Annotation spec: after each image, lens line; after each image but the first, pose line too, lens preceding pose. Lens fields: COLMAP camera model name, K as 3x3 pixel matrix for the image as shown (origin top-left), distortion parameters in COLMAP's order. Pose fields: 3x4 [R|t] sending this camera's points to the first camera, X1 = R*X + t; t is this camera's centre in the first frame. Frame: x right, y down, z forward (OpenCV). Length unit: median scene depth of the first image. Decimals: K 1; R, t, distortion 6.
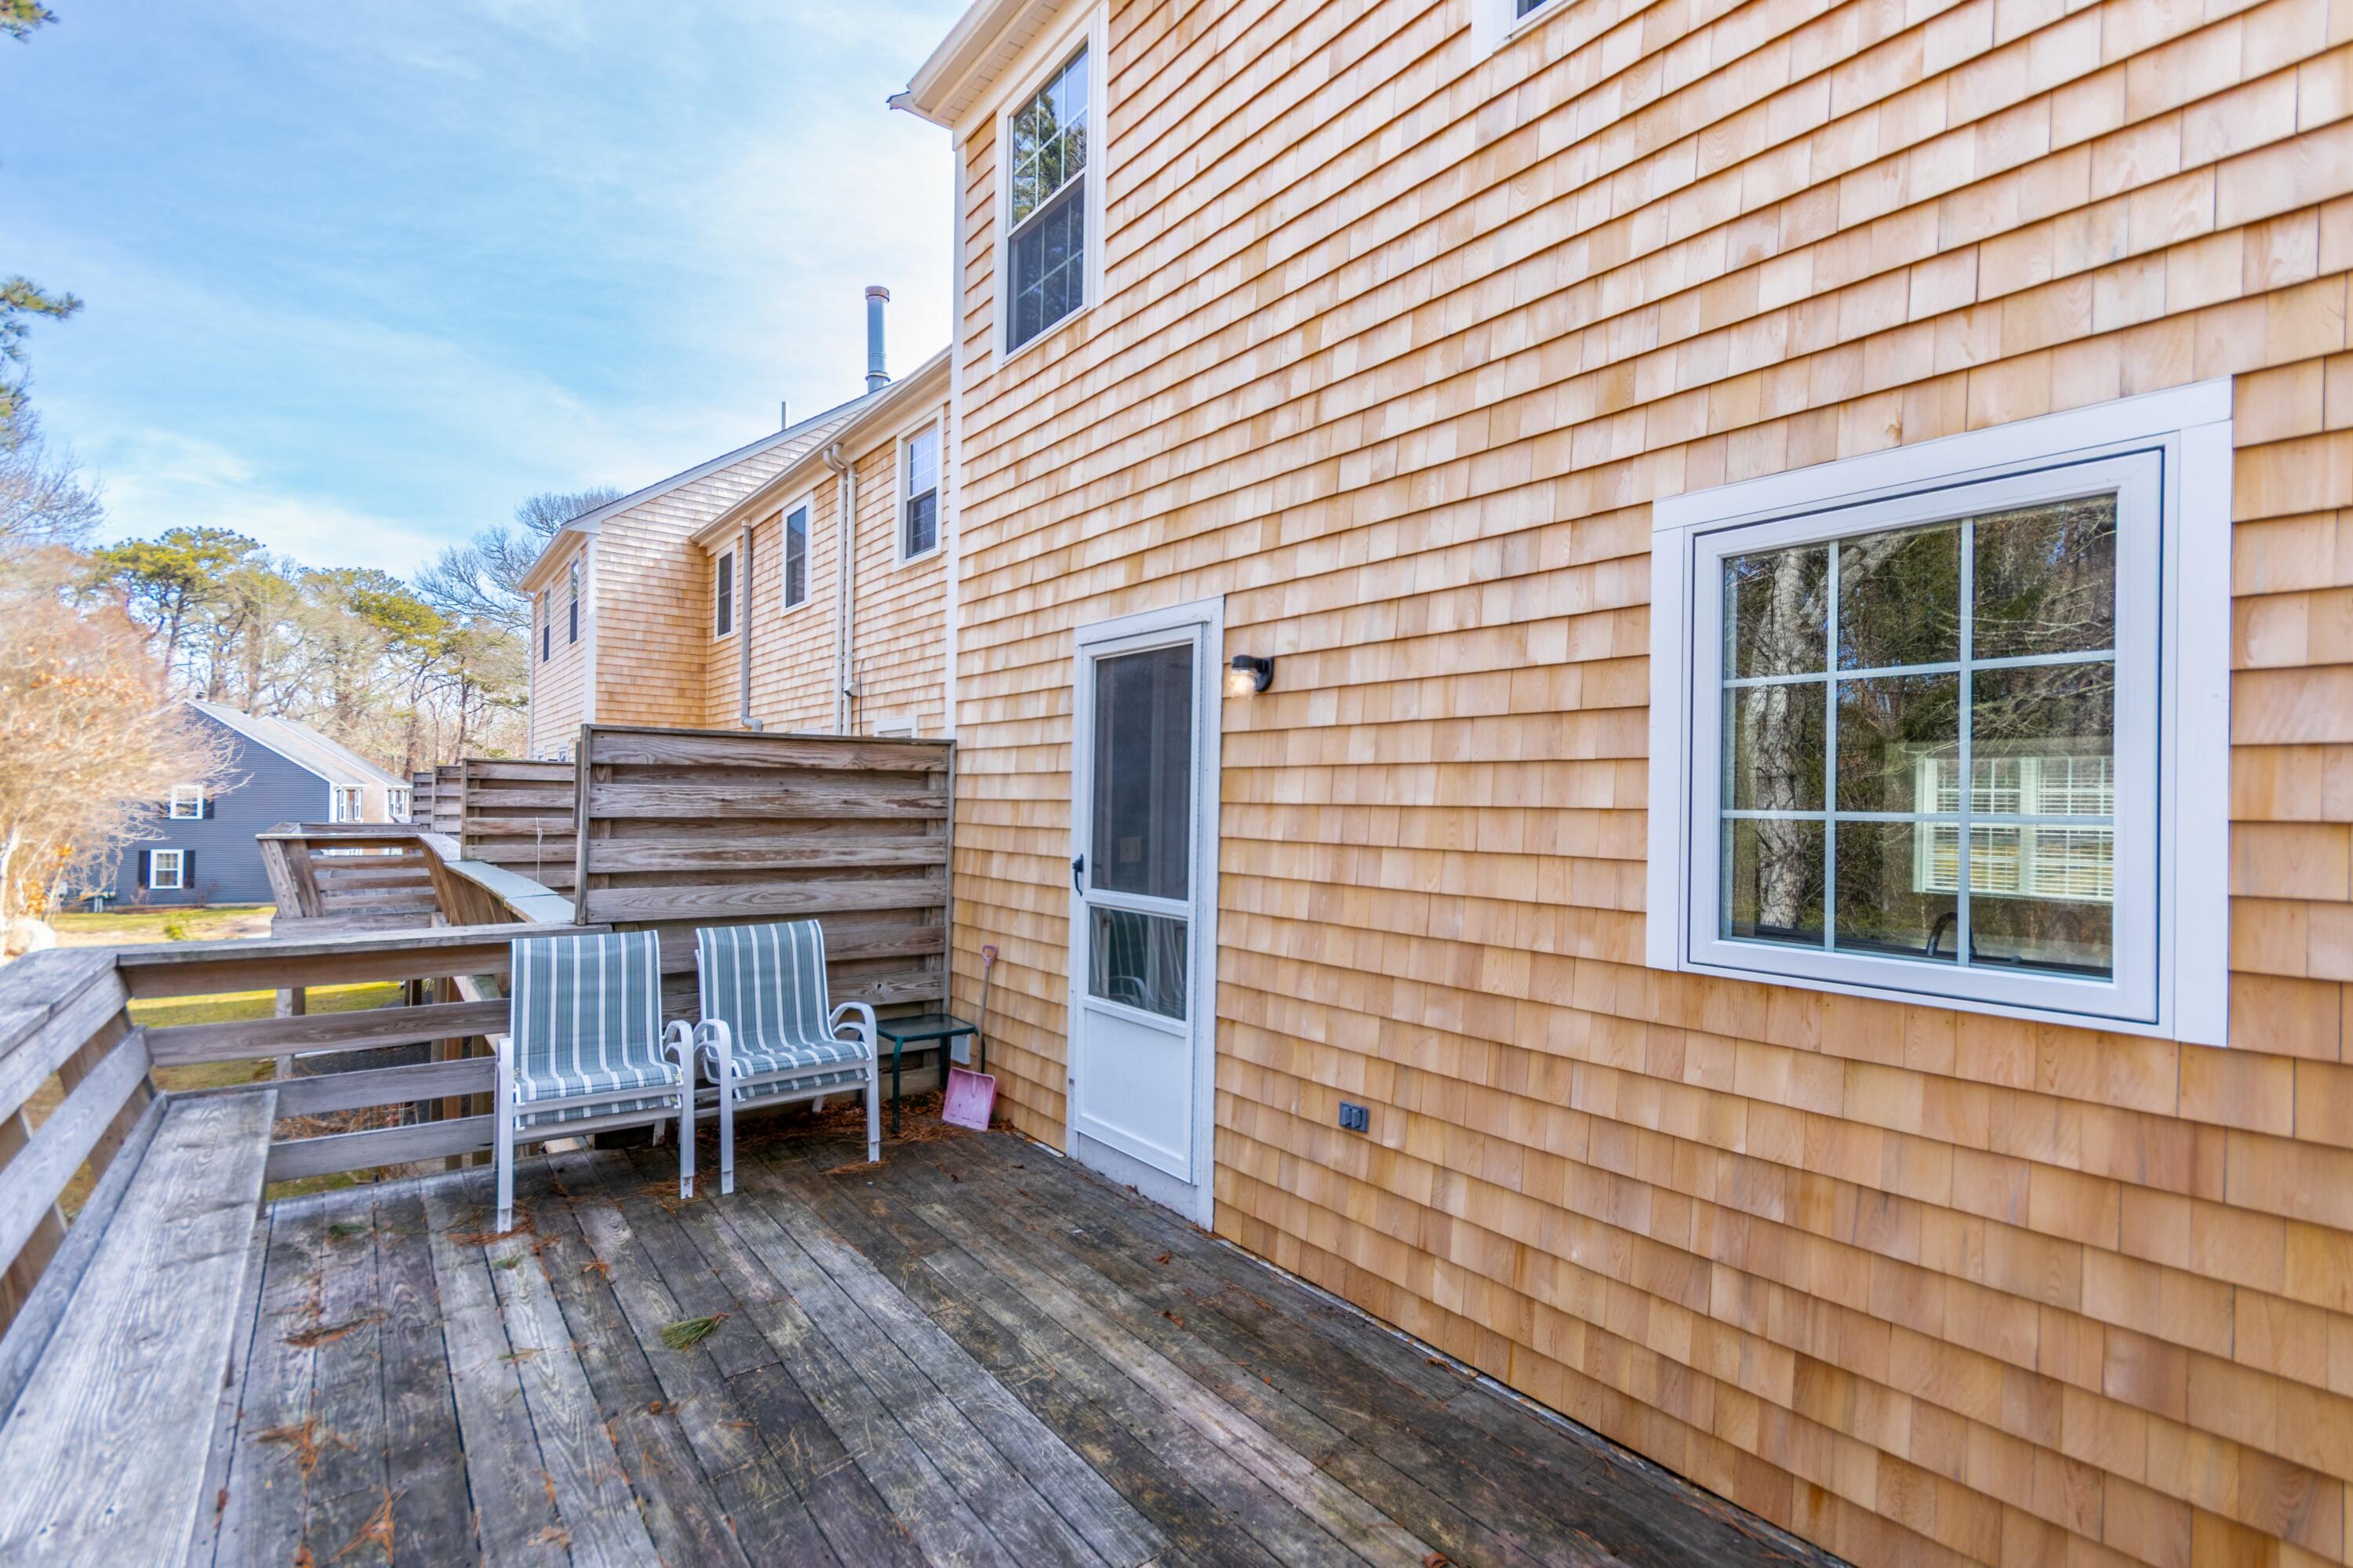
lens RADIAL K [[1082.7, 0, 1182.2], [0, 1082.7, 794.5], [0, 0, 1]] dist [0.001162, 0.000993]
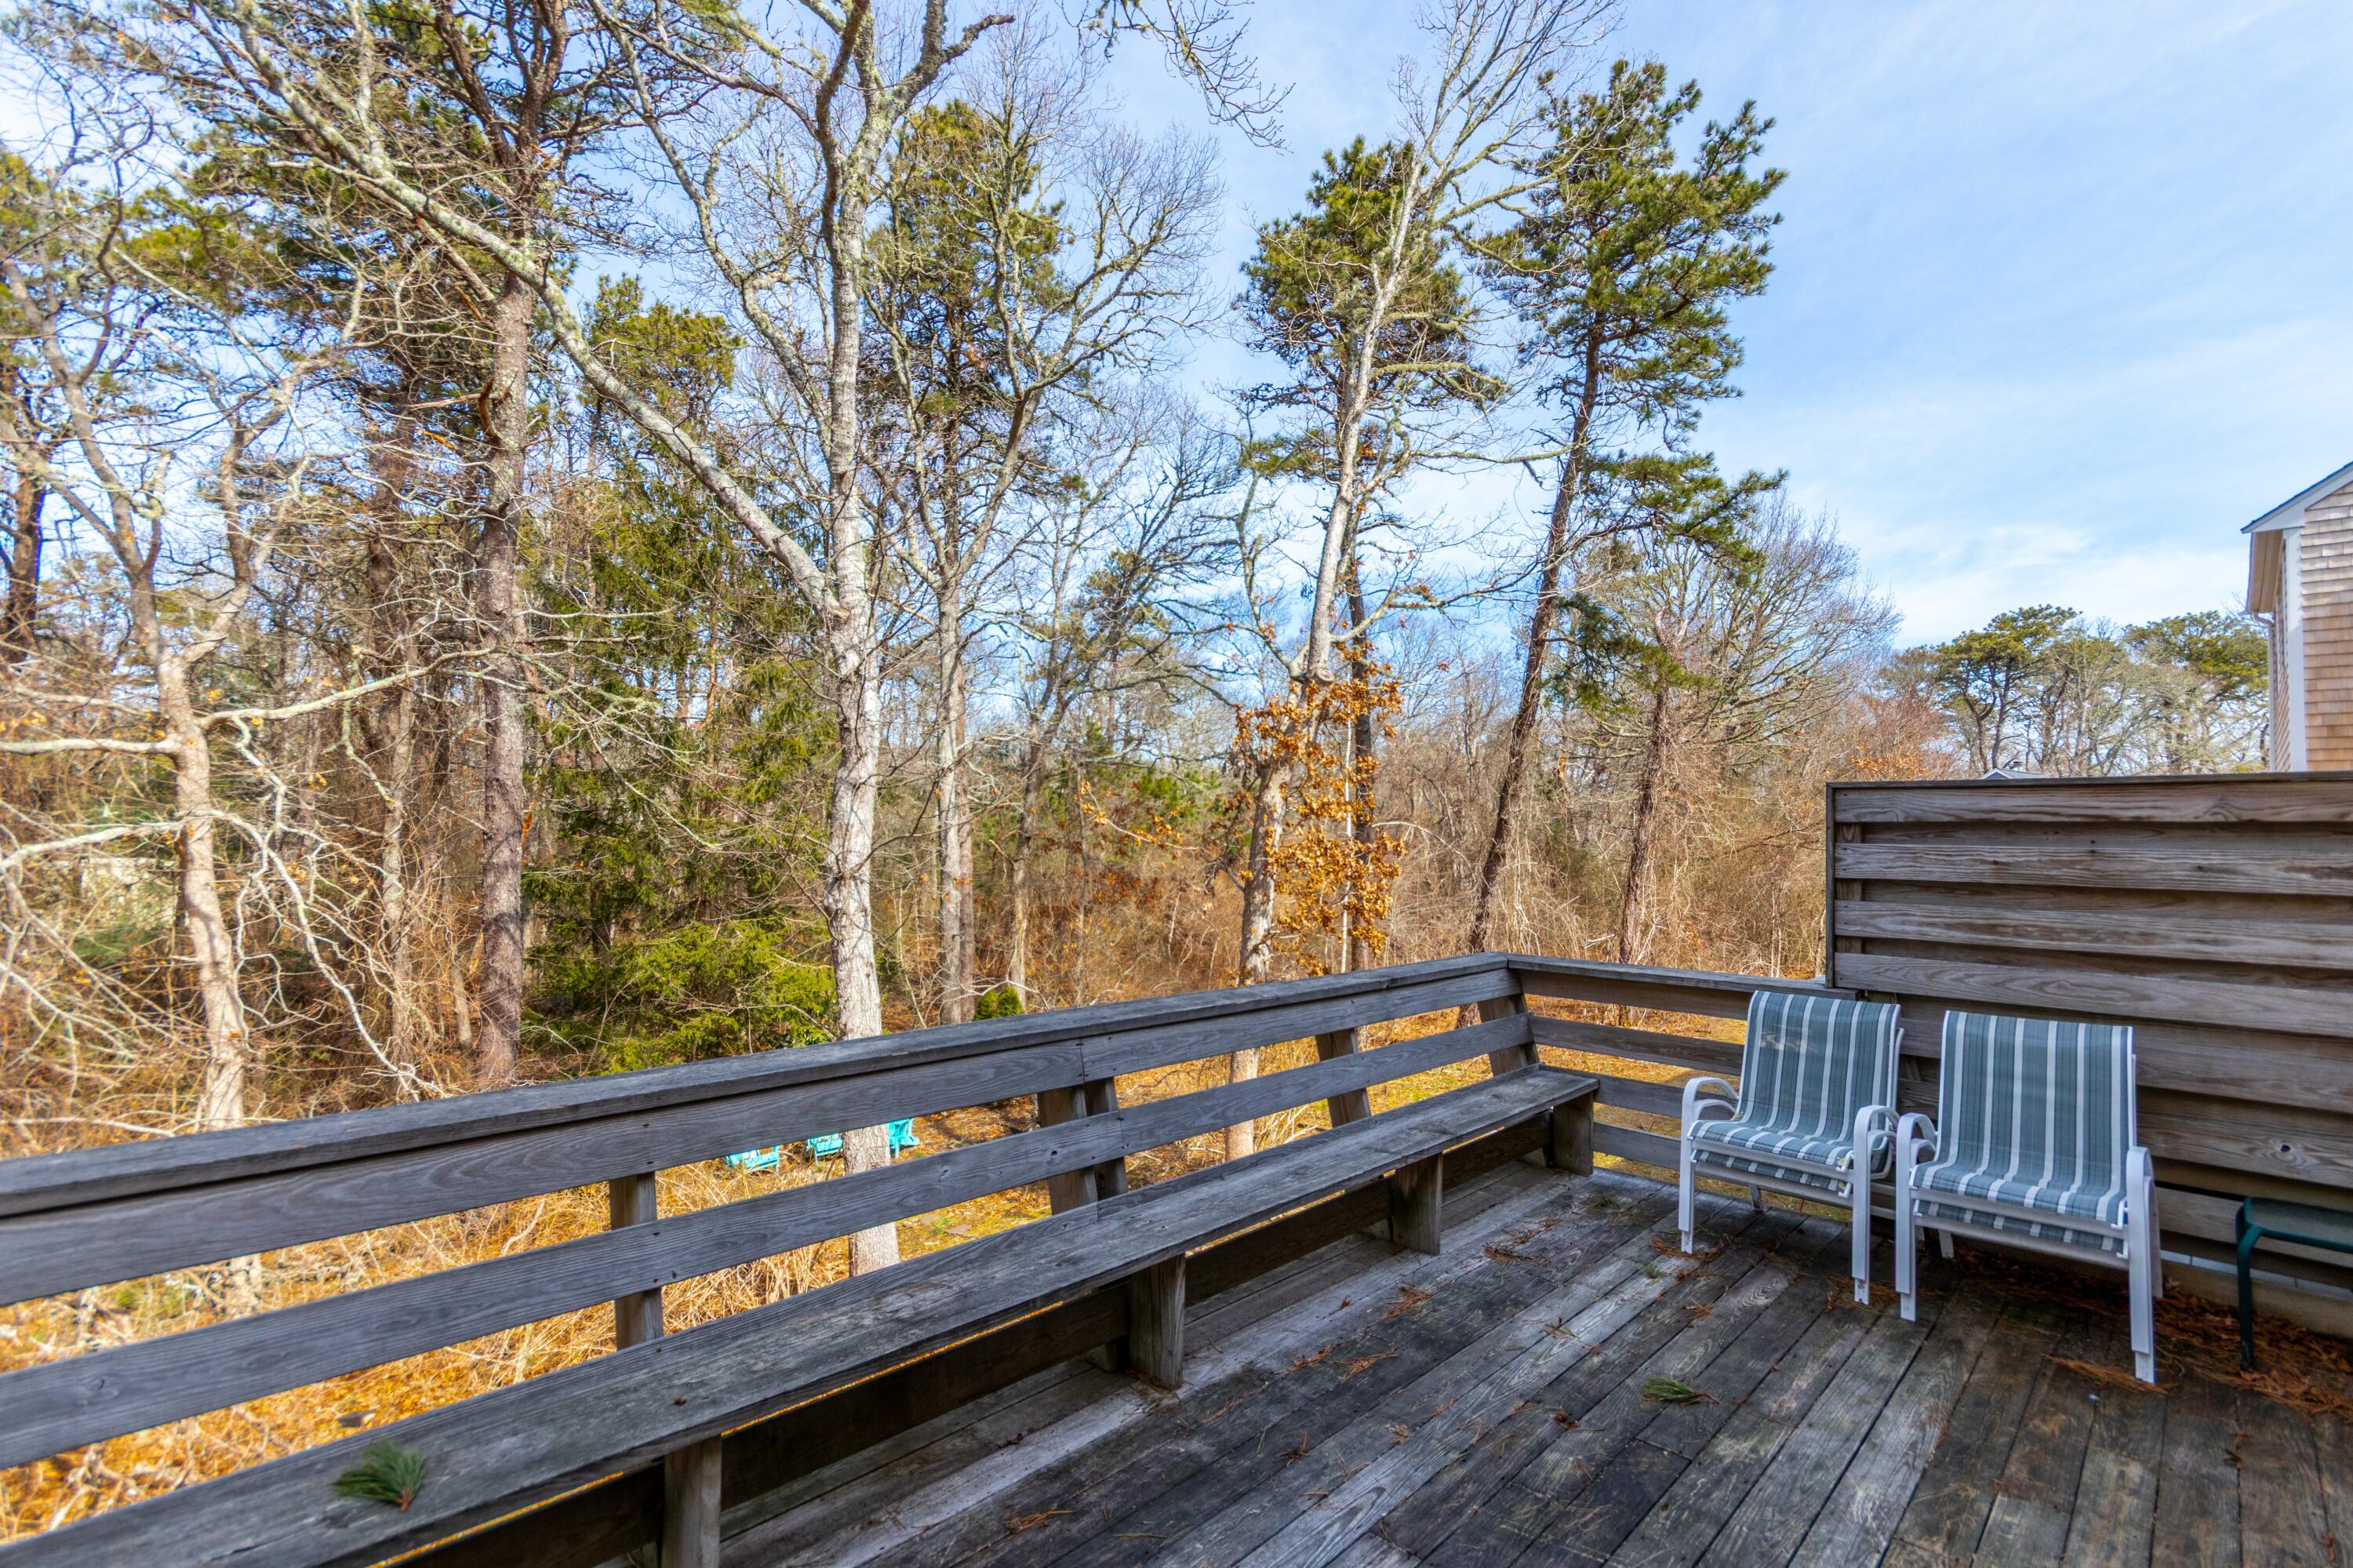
lens RADIAL K [[1082.7, 0, 1182.2], [0, 1082.7, 794.5], [0, 0, 1]] dist [0.001162, 0.000993]
pose [[0.141267, -0.048659, -0.988775, 0.337738], [-0.009345, 0.998681, -0.050482, 0.000828], [0.989927, 0.016371, 0.140626, 0.275875]]
